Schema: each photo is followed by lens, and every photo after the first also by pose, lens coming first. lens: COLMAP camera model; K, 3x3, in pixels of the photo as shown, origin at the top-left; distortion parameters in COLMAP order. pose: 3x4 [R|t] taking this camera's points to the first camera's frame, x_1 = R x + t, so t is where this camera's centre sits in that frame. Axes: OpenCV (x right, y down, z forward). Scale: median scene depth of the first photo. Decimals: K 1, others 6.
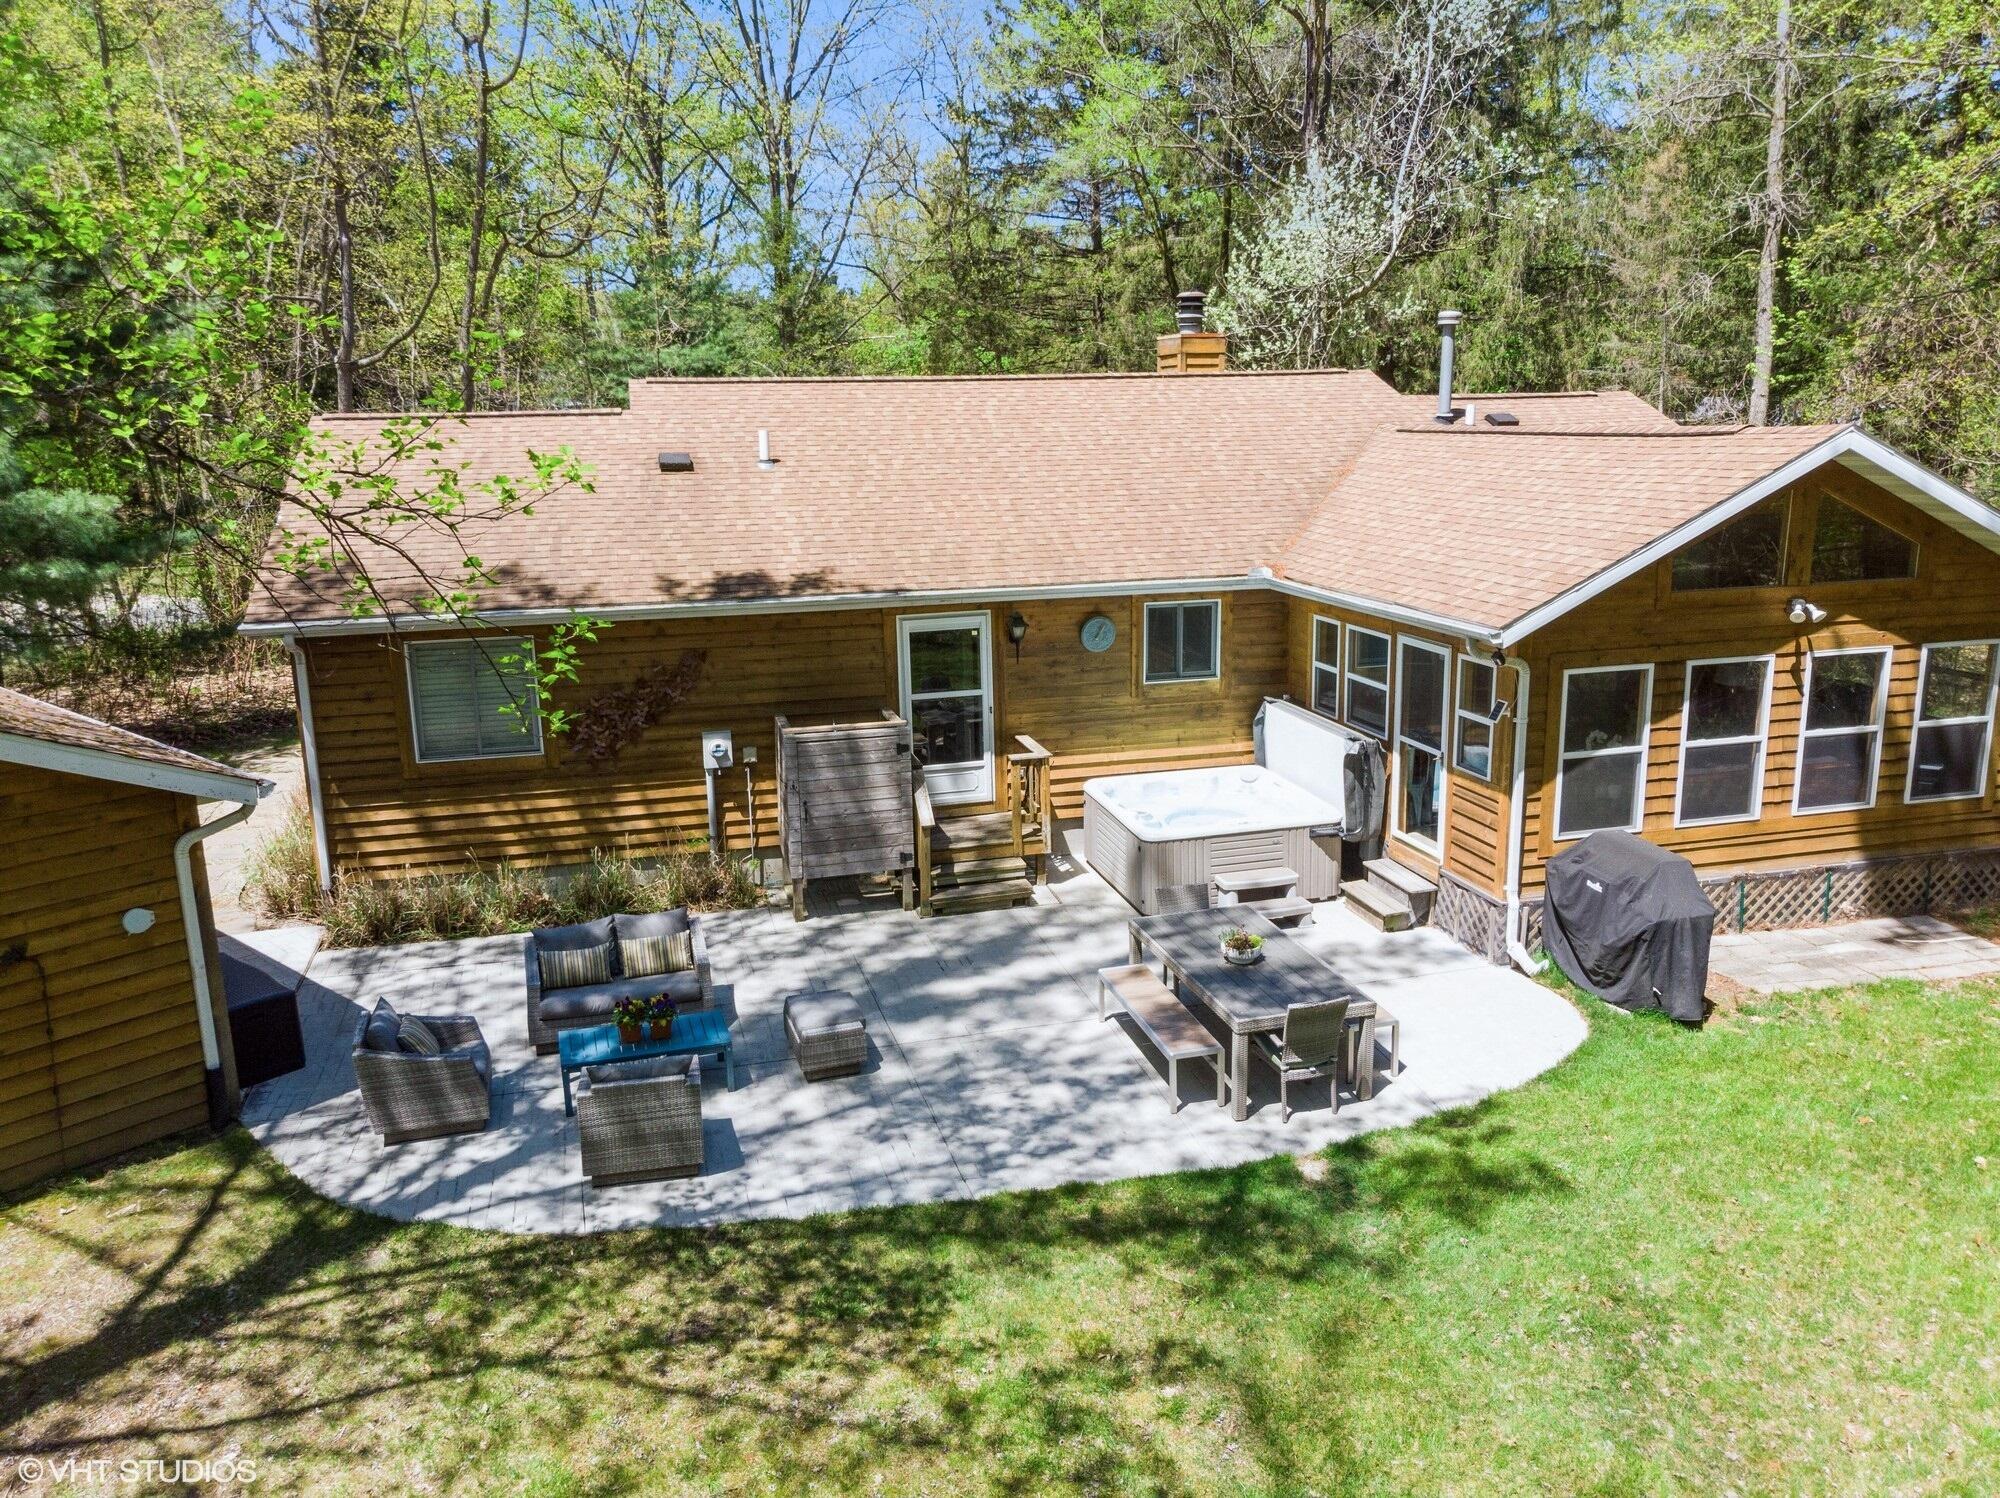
lens RADIAL K [[1490.9, 0, 1001.0], [0, 1490.9, 743.3], [0, 0, 1]] dist [0.001882, 0.006995]
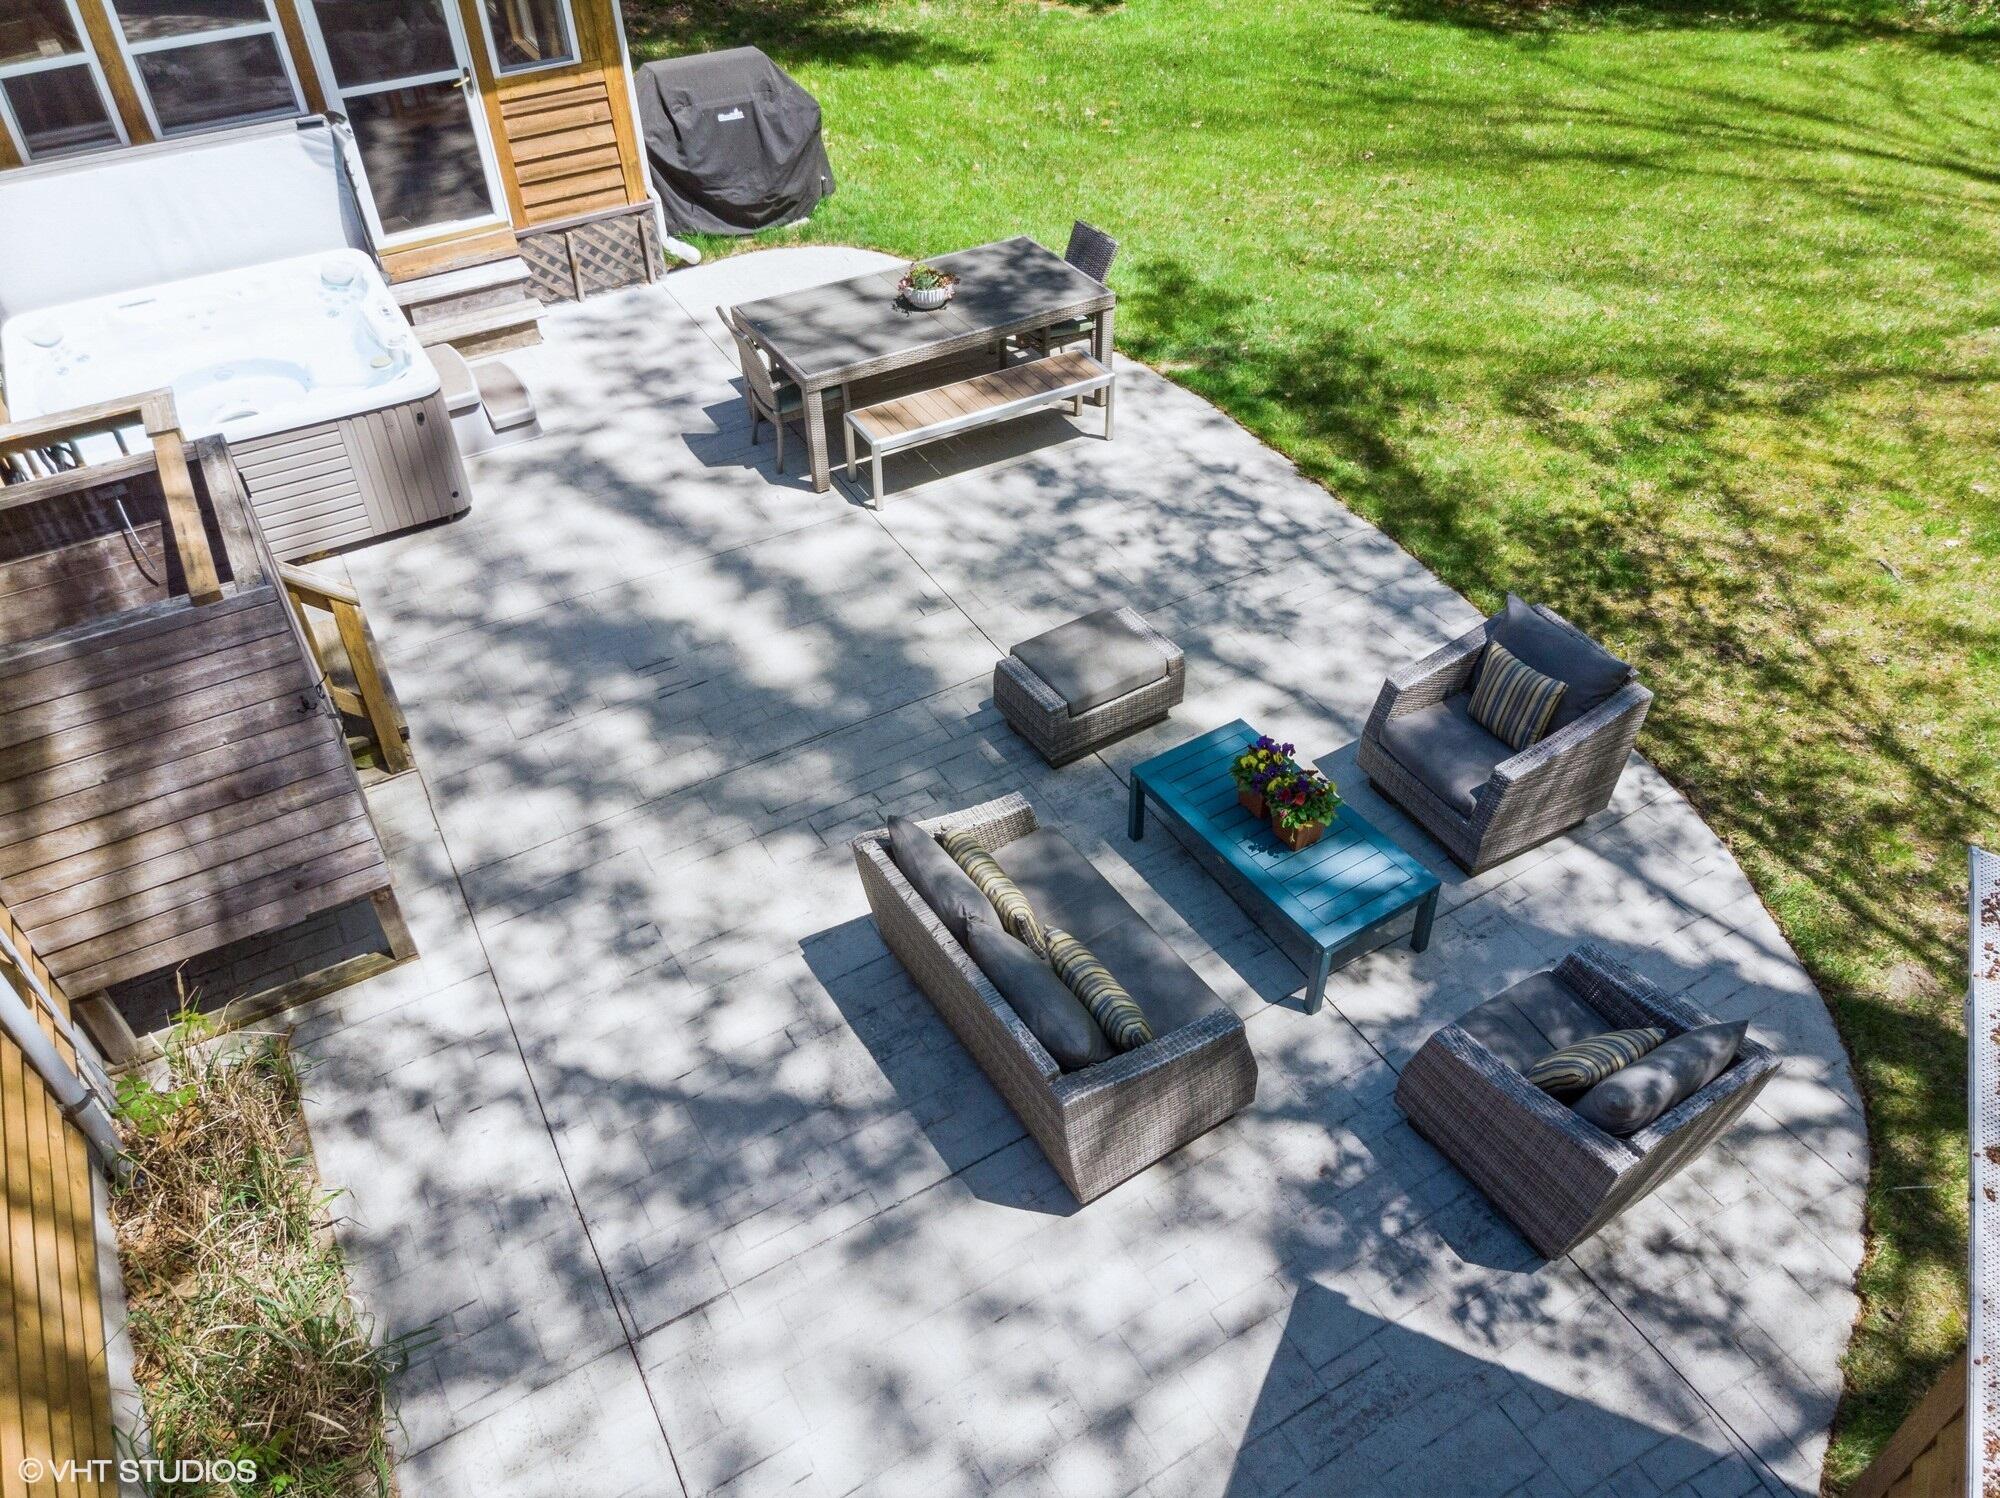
lens RADIAL K [[1490.9, 0, 1001.0], [0, 1490.9, 743.3], [0, 0, 1]] dist [0.001882, 0.006995]
pose [[-0.259542, -0.611581, 0.747400, -0.474032], [0.245000, 0.706904, 0.663522, -0.167722], [-0.934138, 0.355325, -0.033633, 0.864718]]
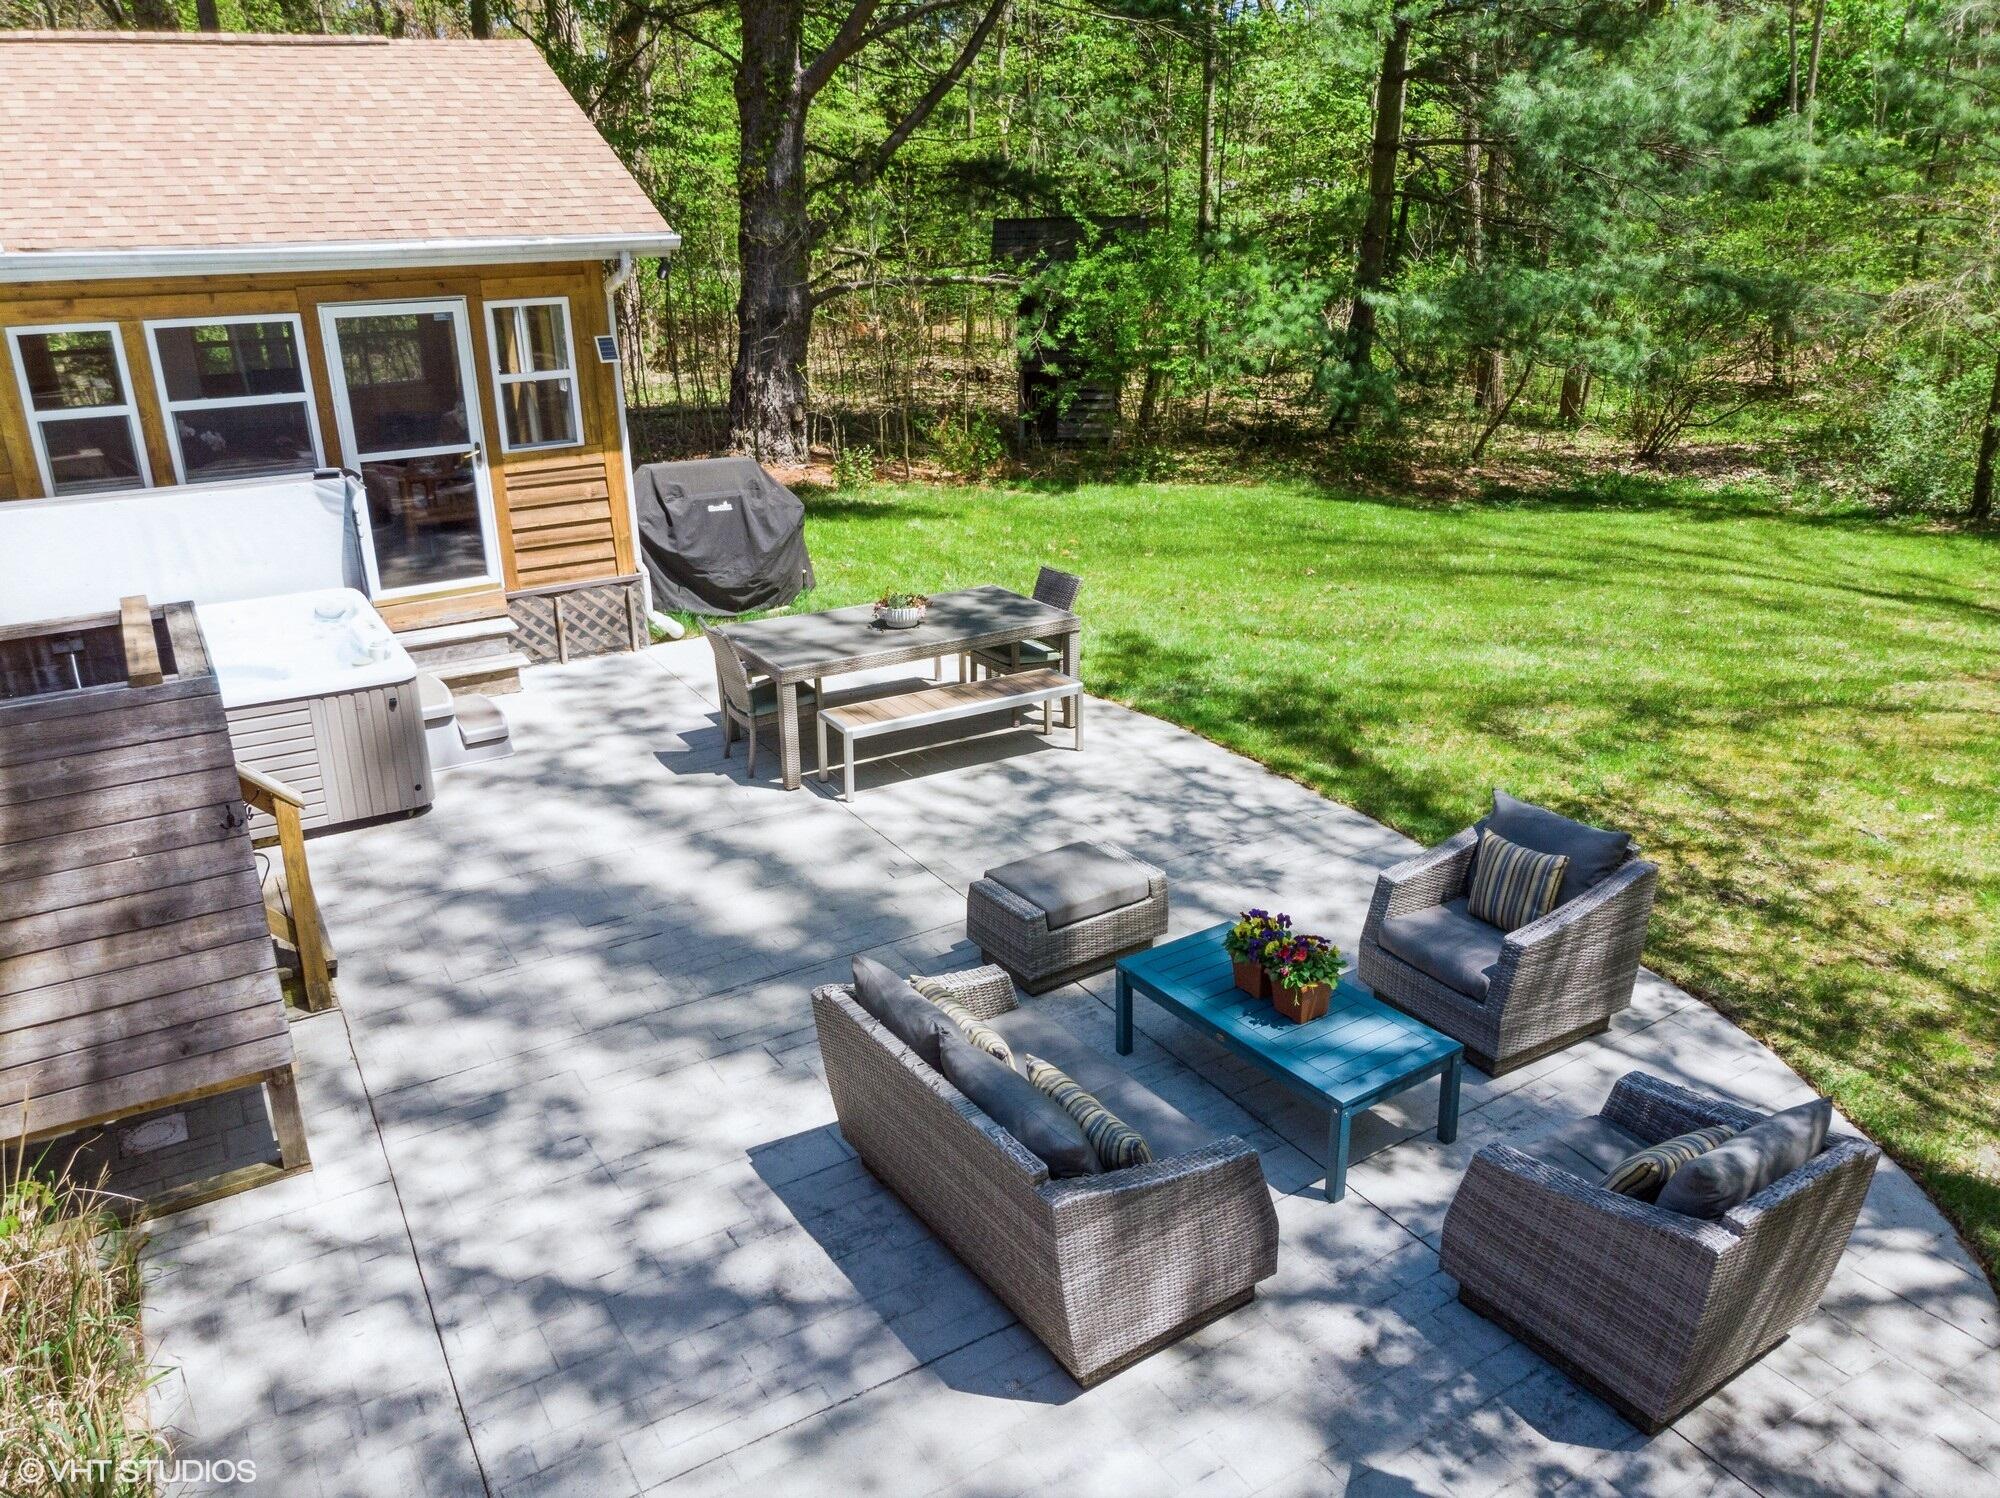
lens RADIAL K [[1490.9, 0, 1001.0], [0, 1490.9, 743.3], [0, 0, 1]] dist [0.001882, 0.006995]
pose [[-0.281599, -0.300580, 0.911237, -0.506068], [0.243214, 0.896295, 0.370812, -0.071676], [-0.928197, 0.326046, -0.179290, 0.900680]]
